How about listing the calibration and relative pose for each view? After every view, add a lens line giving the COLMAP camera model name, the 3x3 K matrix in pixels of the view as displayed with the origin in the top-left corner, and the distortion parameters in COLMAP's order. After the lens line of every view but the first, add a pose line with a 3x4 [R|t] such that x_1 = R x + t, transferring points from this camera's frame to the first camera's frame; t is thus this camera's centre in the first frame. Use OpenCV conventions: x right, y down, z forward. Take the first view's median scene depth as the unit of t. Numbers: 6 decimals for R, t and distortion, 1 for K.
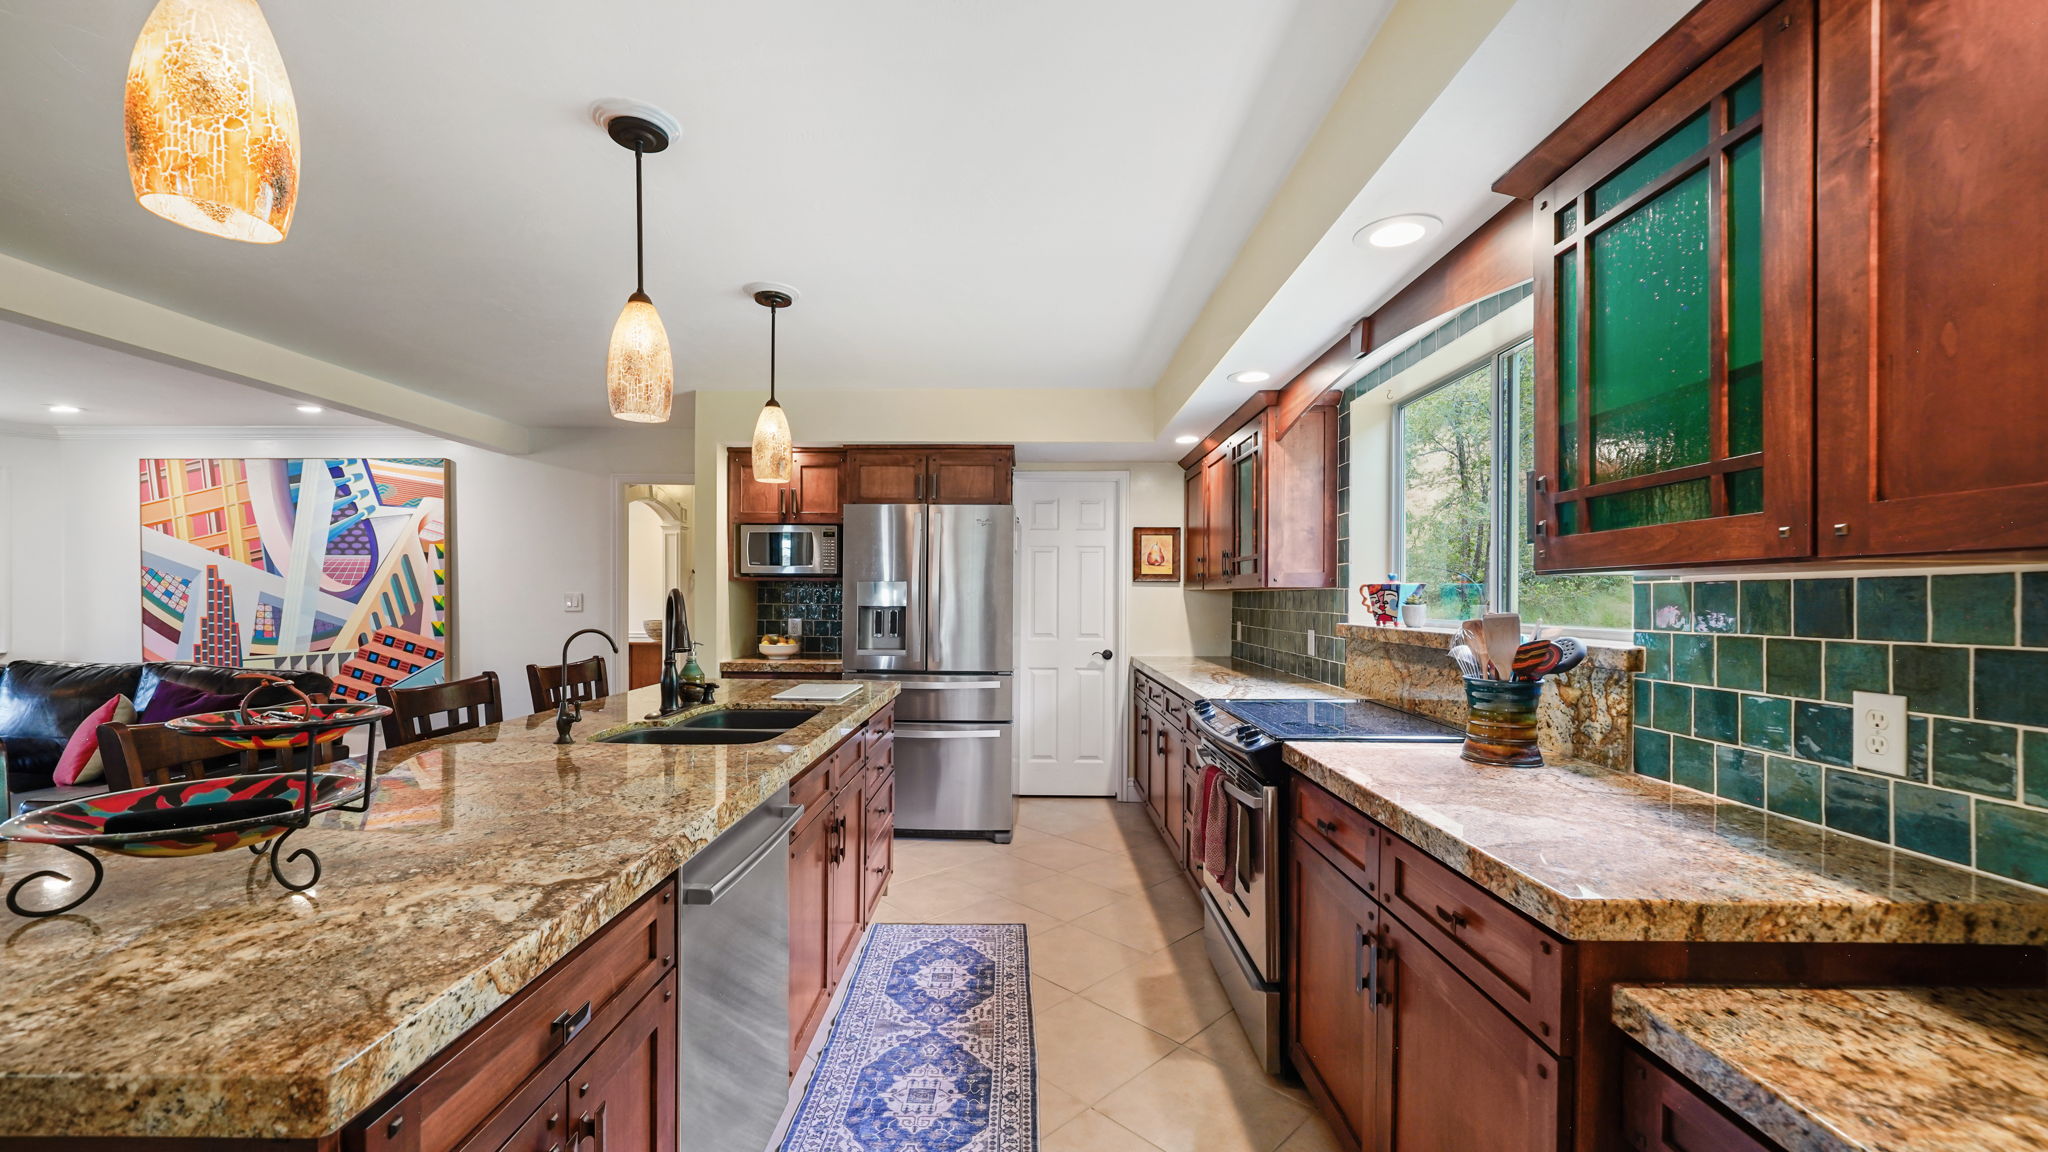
lens RADIAL K [[820.4, 0, 1024.3], [0, 820.4, 596.0], [0, 0, 1]] dist [0.000408, 0.000033]
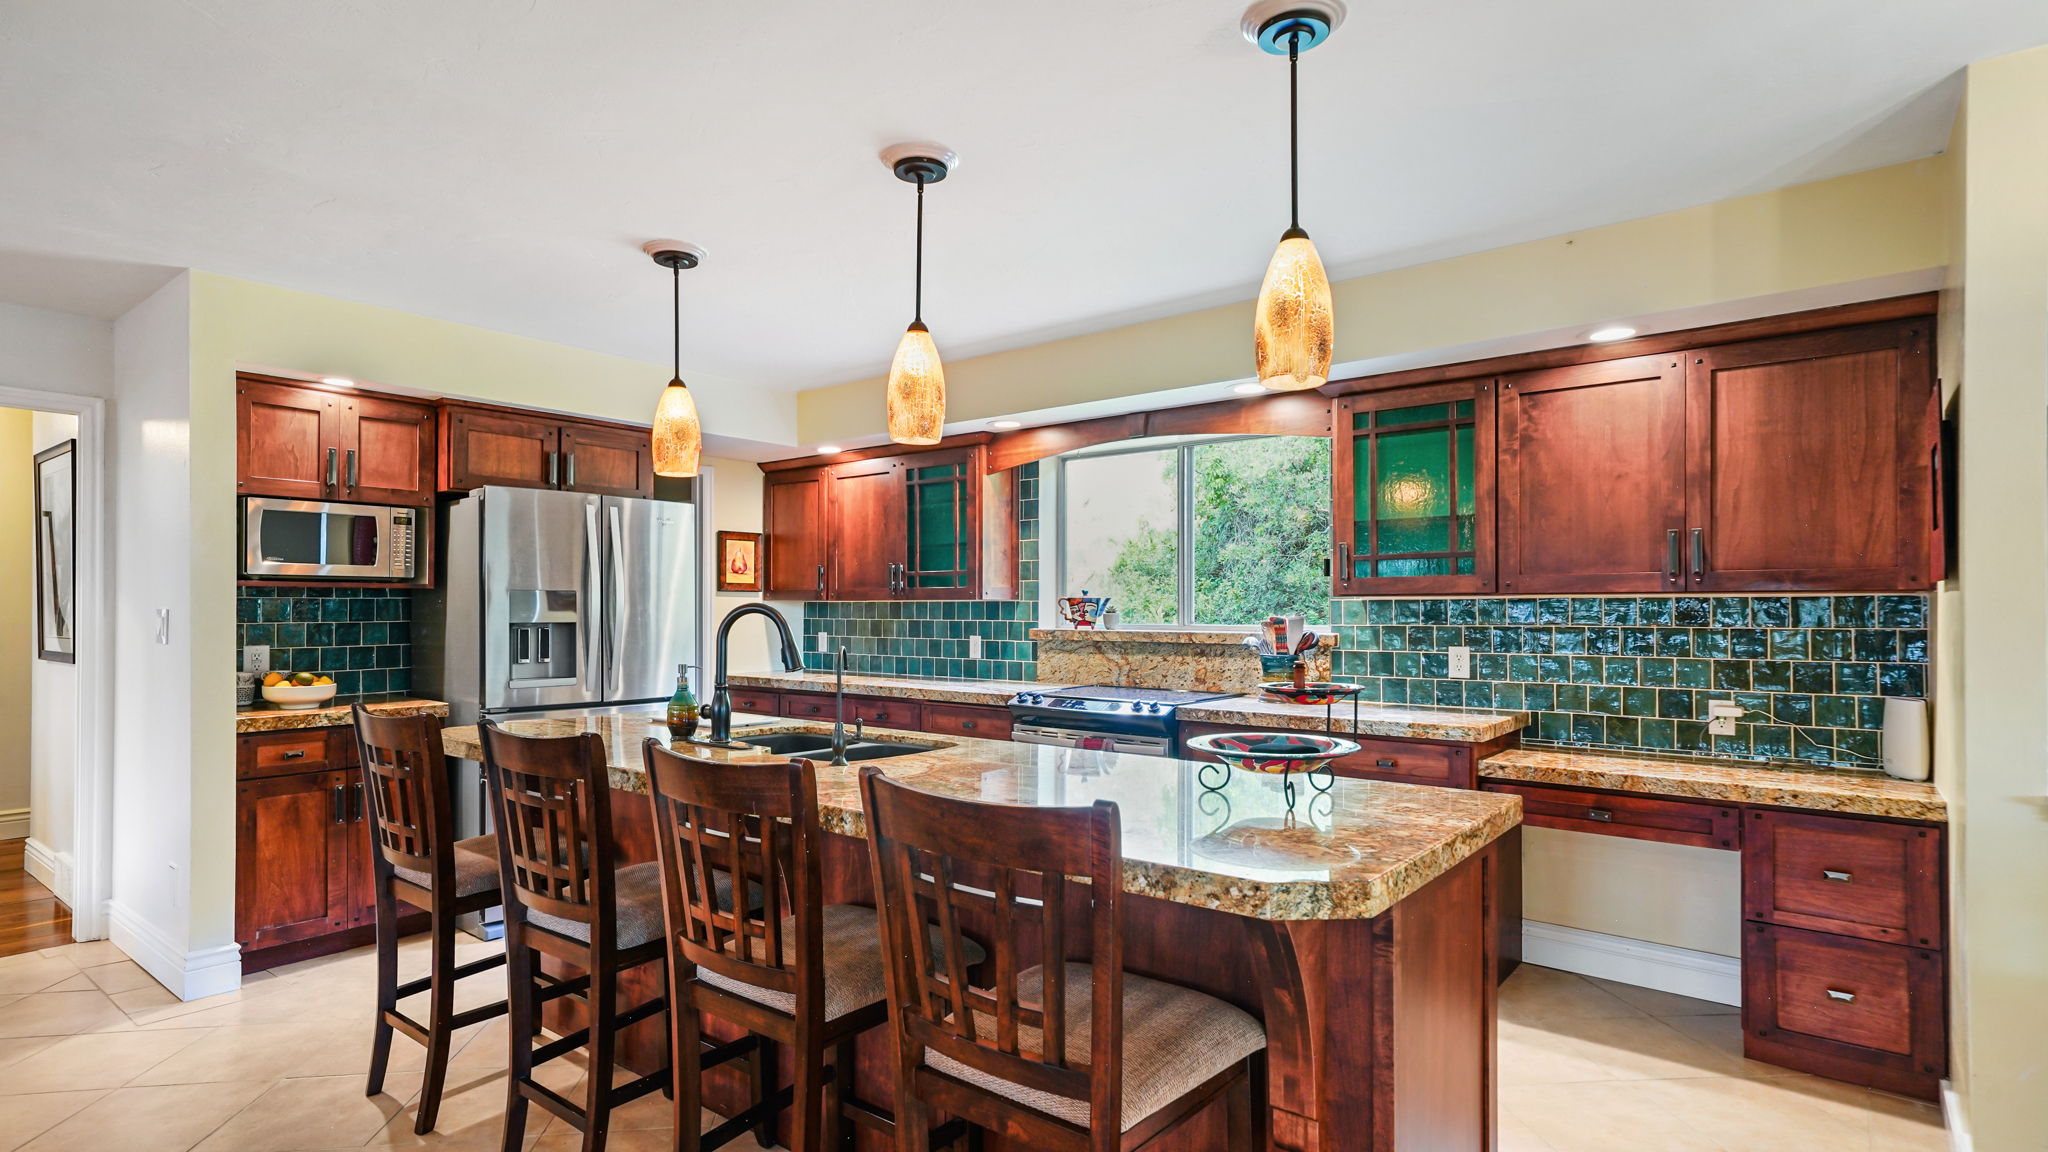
lens RADIAL K [[1063.2, 0, 1039.3], [0, 1063.2, 594.5], [0, 0, 1]] dist [0.003733, 0.000948]
pose [[0.585268, 0.002645, 0.810836, -0.884705], [0.003502, 0.999977, -0.005790, -0.008707], [-0.810832, 0.006228, 0.585245, 0.055571]]
